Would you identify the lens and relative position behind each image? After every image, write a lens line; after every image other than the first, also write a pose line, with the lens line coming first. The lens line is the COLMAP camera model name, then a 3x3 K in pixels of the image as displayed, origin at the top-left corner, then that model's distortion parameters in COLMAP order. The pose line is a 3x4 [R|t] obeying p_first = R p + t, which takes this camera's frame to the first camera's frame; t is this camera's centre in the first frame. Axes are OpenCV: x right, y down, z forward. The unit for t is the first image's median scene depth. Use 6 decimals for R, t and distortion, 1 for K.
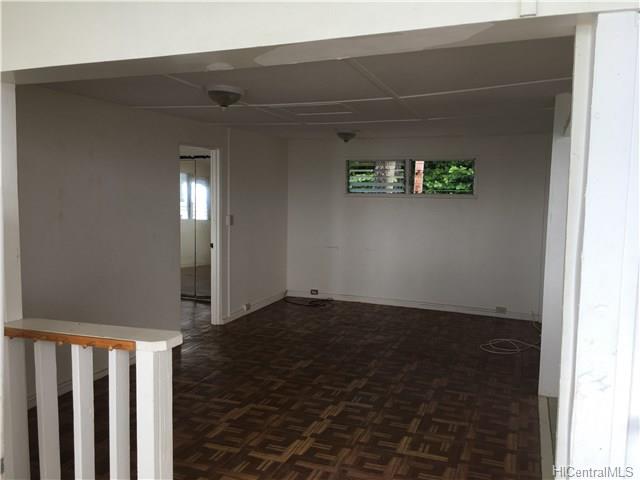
lens RADIAL K [[534.9, 0, 320.0], [0, 534.9, 240.0], [0, 0, 1]] dist [0.064889, -0.083018]
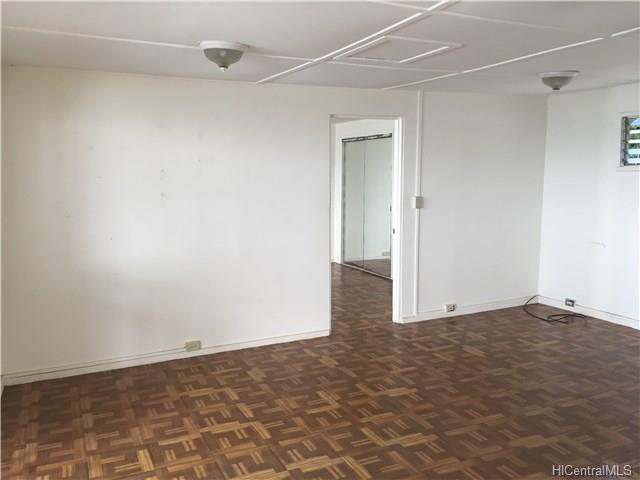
lens RADIAL K [[542.4, 0, 320.0], [0, 542.4, 240.0], [0, 0, 1]] dist [0.034865, -0.010857]
pose [[0.727038, 0.065610, -0.683456, 0.318740], [-0.041659, 0.997805, 0.051471, -0.016193], [0.685333, -0.008949, 0.728175, 0.285991]]
